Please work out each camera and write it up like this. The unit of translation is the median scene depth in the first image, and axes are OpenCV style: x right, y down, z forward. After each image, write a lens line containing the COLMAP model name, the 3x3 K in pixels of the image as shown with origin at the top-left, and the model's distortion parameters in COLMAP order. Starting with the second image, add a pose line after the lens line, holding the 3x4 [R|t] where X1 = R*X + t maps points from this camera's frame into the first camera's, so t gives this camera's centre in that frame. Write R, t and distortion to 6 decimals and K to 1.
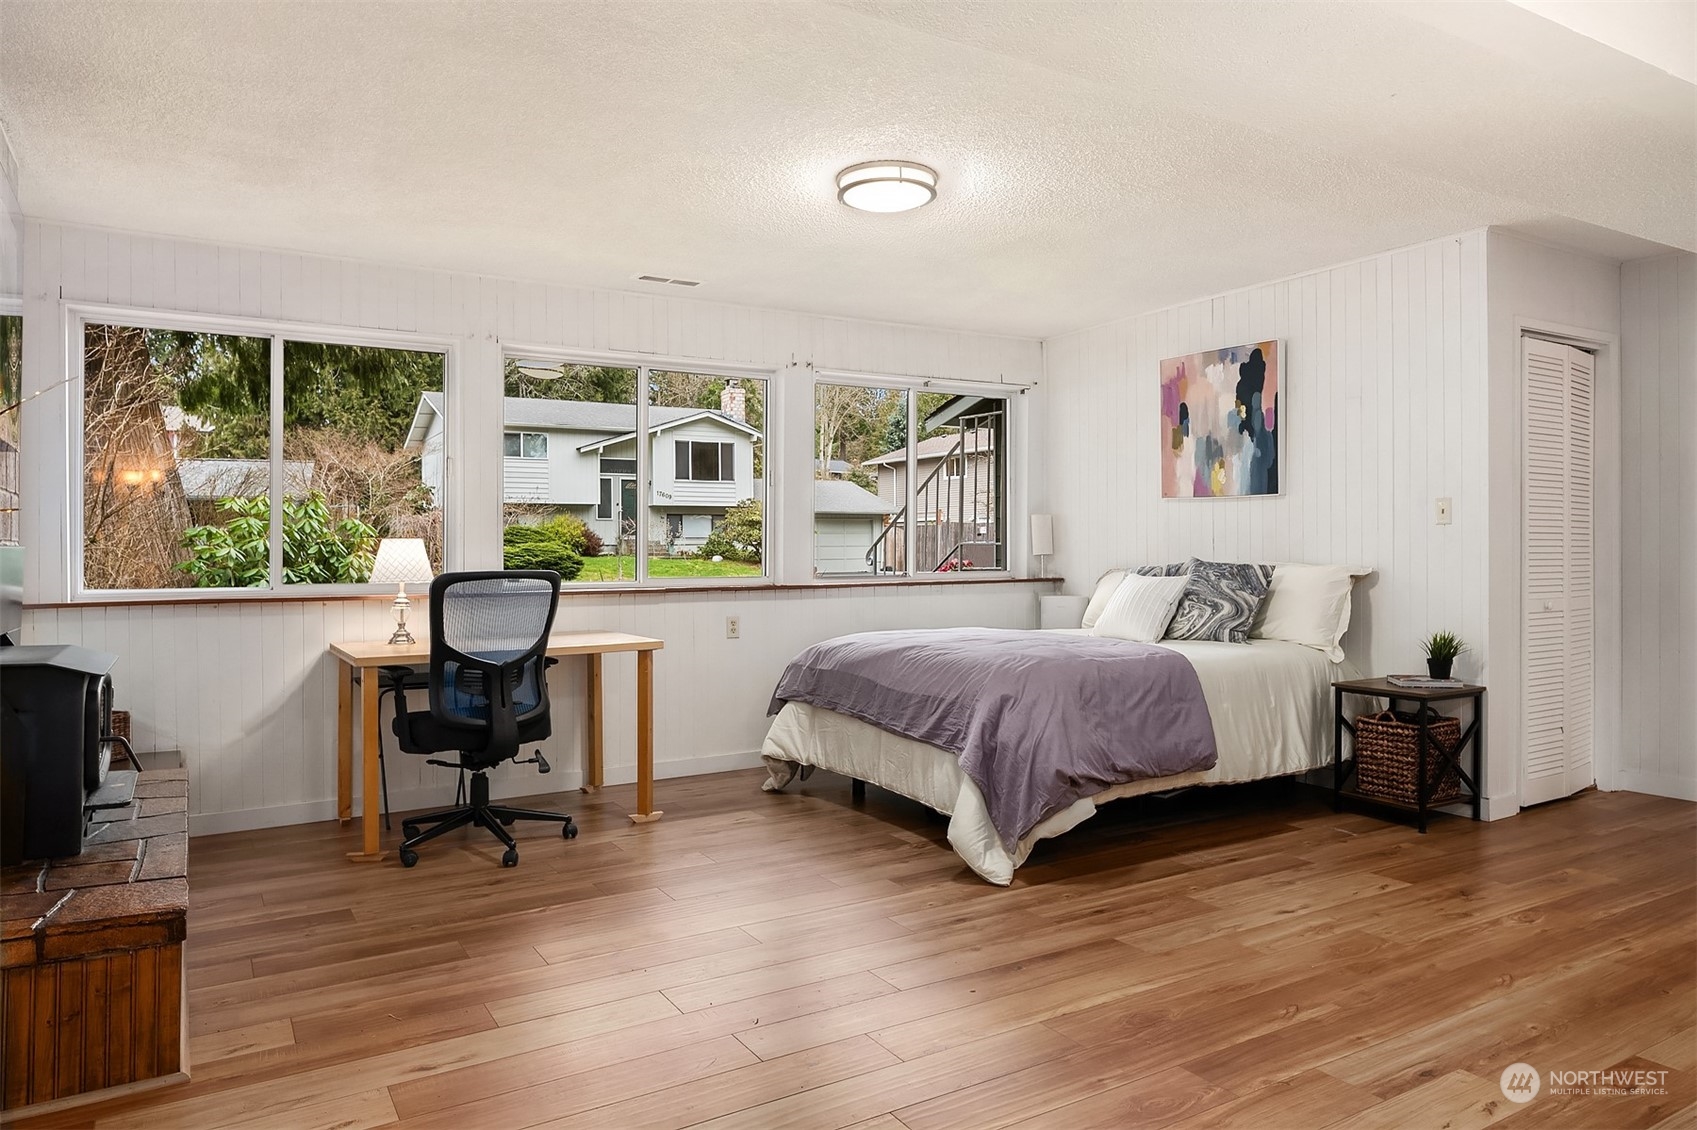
lens RADIAL K [[1084.8, 0, 845.8], [0, 1084.8, 559.8], [0, 0, 1]] dist [0.001085, -0.000175]
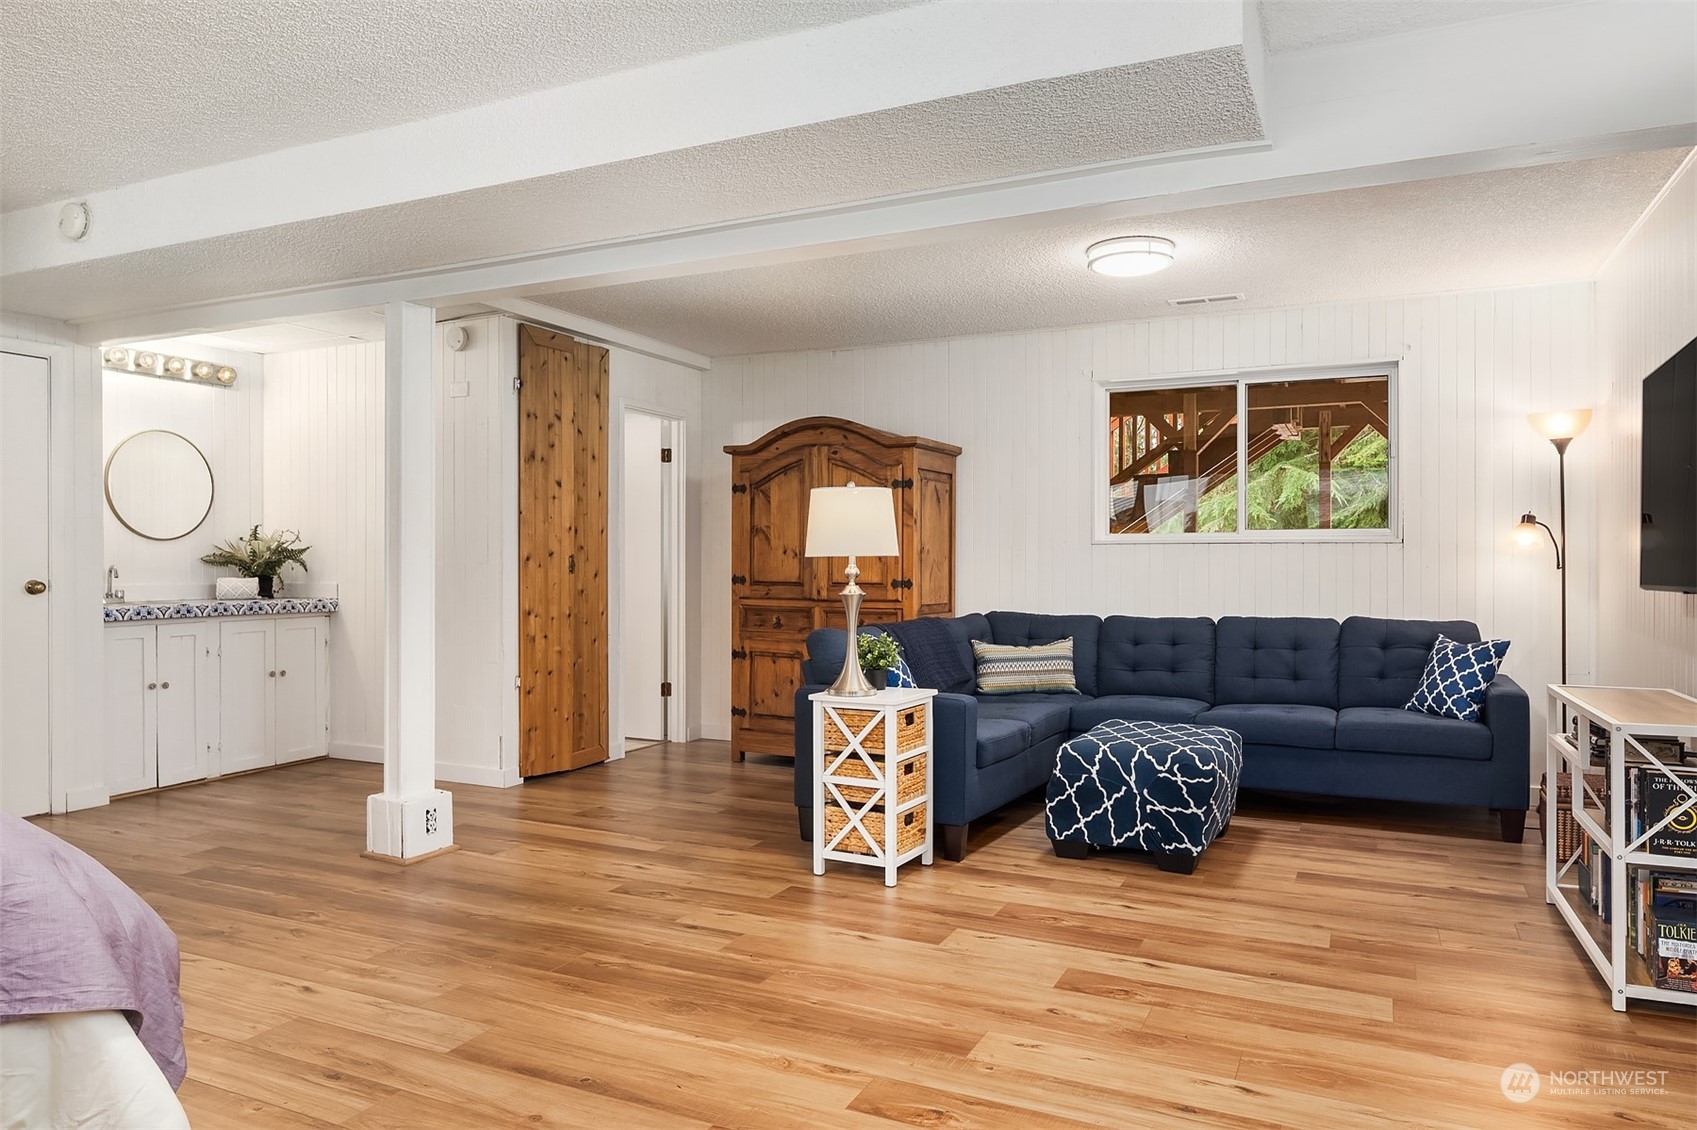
lens RADIAL K [[1084.8, 0, 848.6], [0, 1084.8, 567.0], [0, 0, 1]] dist [0.001085, -0.000175]
pose [[-0.556800, 0.003959, 0.830637, -0.660560], [0.004691, 0.999988, -0.001621, -0.007494], [-0.830633, 0.002994, -0.556812, 1.353884]]
